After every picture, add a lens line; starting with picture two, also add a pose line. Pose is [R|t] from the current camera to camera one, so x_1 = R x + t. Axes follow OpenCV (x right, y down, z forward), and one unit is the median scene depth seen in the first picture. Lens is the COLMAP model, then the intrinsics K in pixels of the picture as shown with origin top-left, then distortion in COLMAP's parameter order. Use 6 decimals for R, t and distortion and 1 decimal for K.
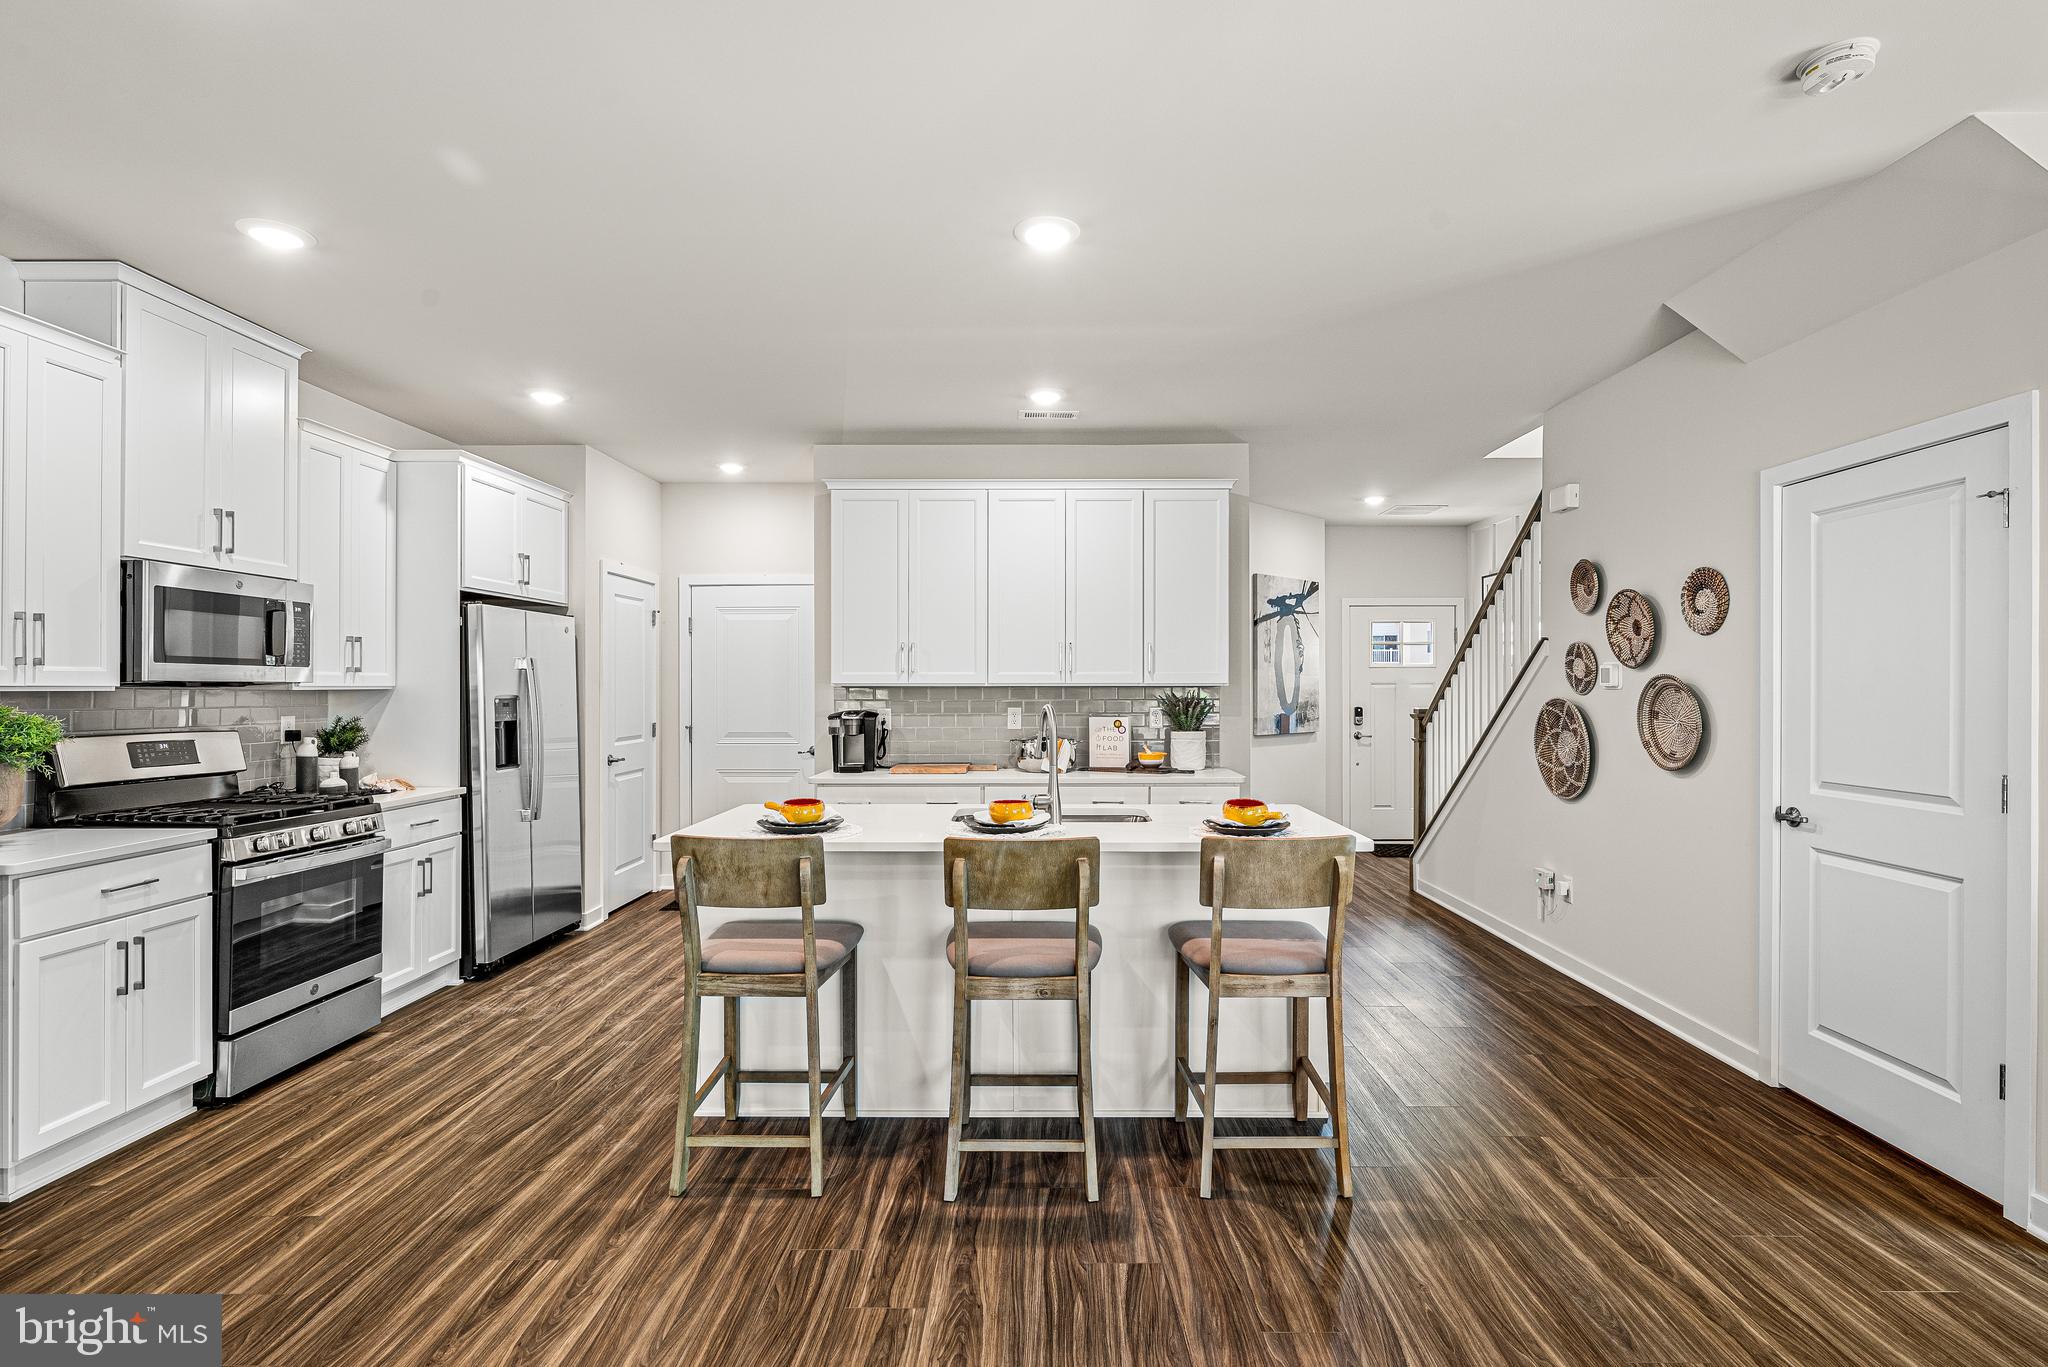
lens RADIAL K [[985.3, 0, 1045.0], [0, 985.3, 682.0], [0, 0, 1]] dist [-0.002344, -0.000325]
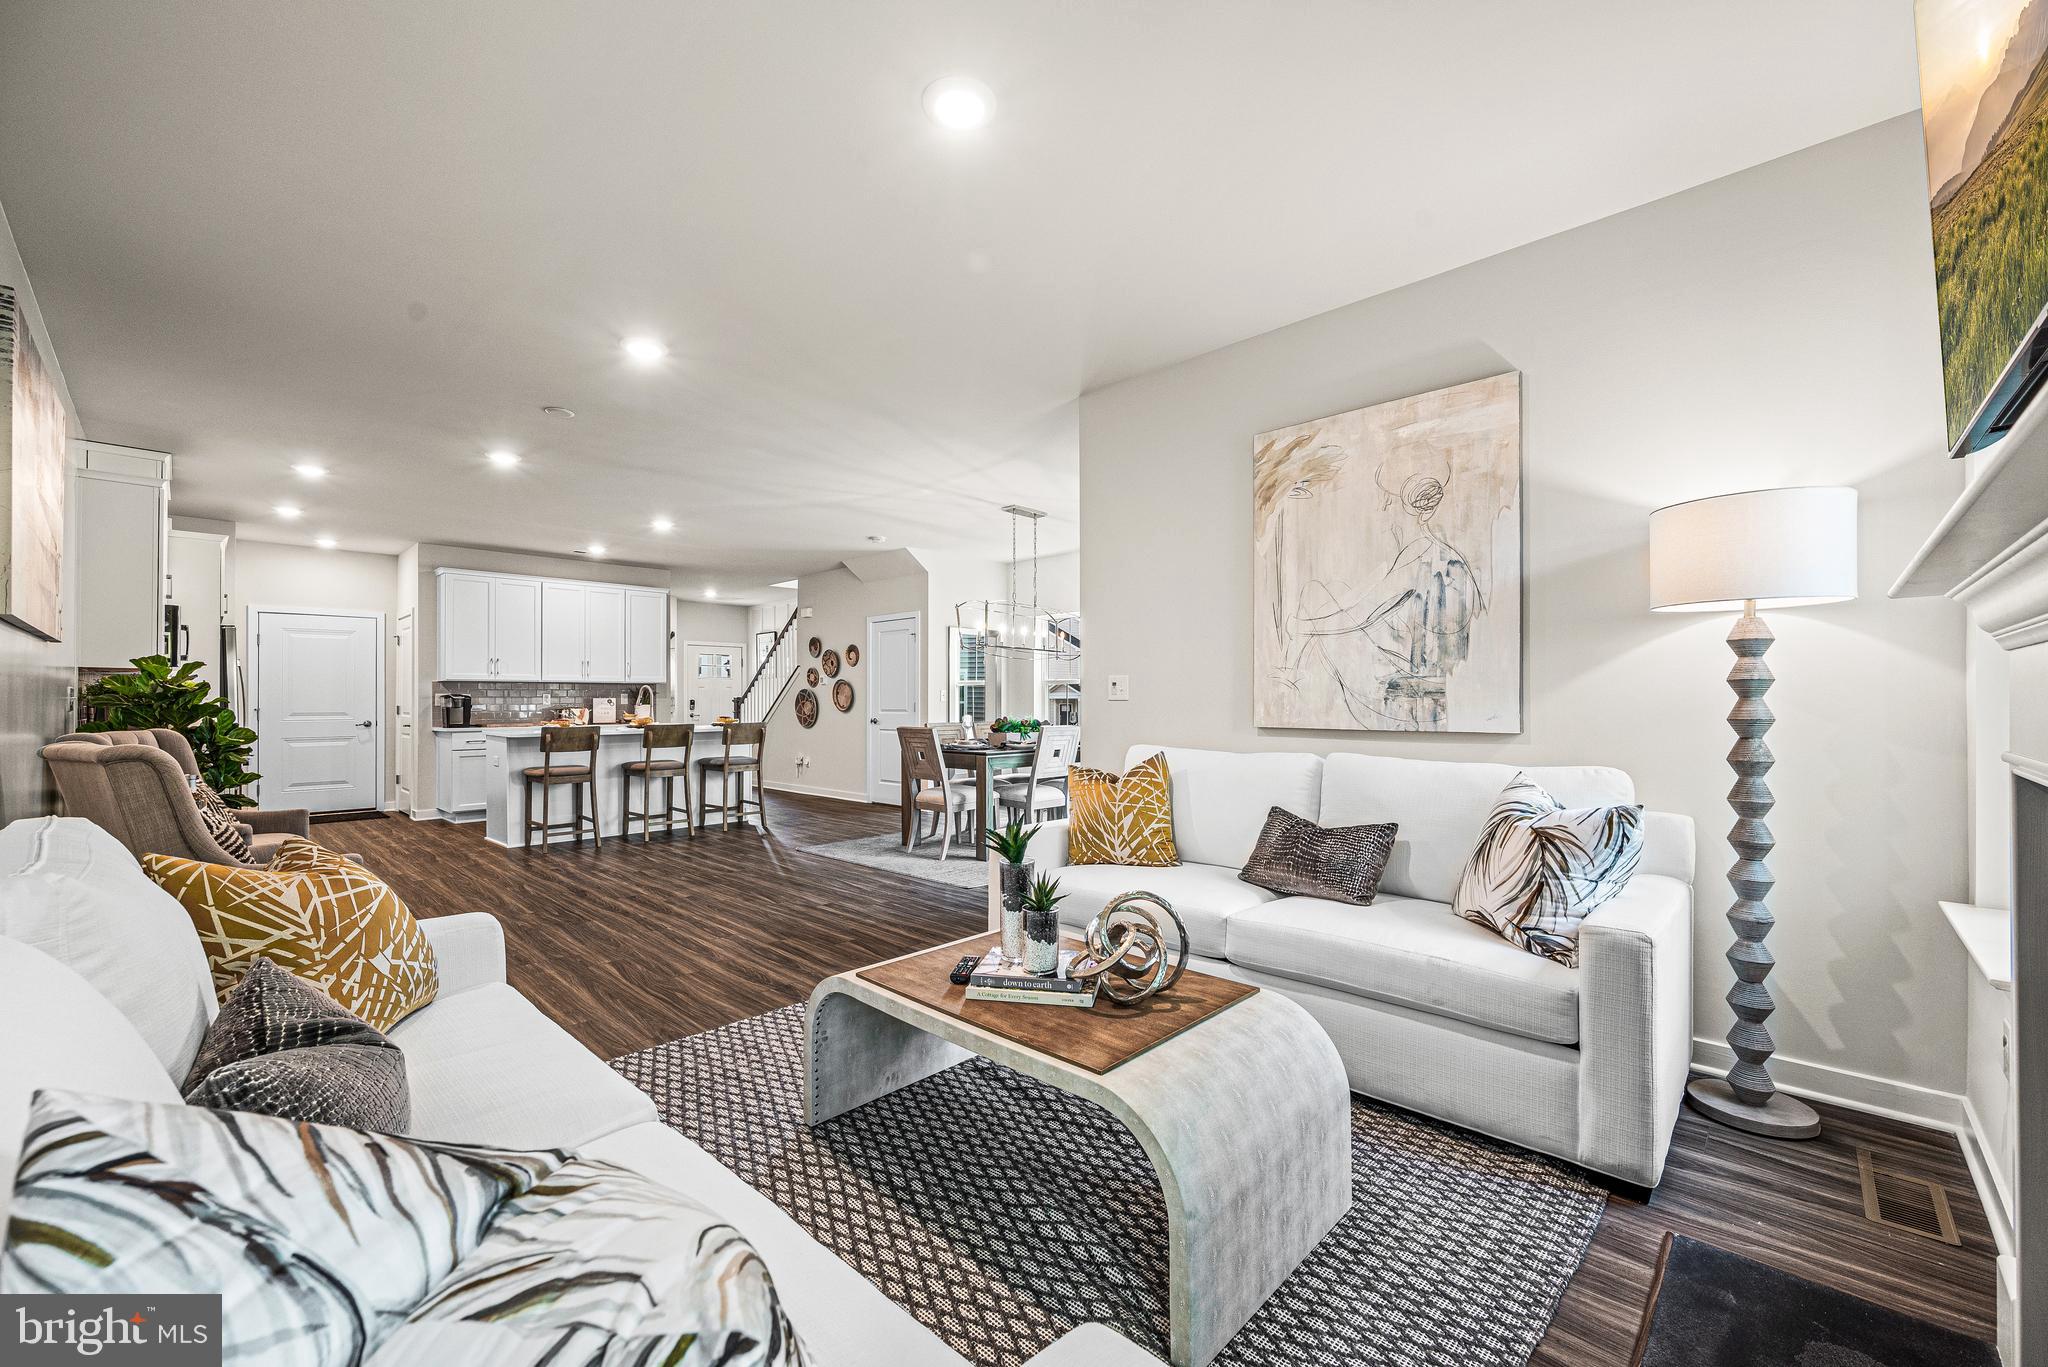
lens RADIAL K [[805.6, 0, 1027.1], [0, 805.6, 697.1], [0, 0, 1]] dist [-0.000293, -0.000004]
pose [[0.693381, 0.001703, 0.720569, -0.690858], [-0.000193, 0.999998, -0.002178, 0.048252], [-0.720571, 0.001371, 0.693380, -1.028531]]
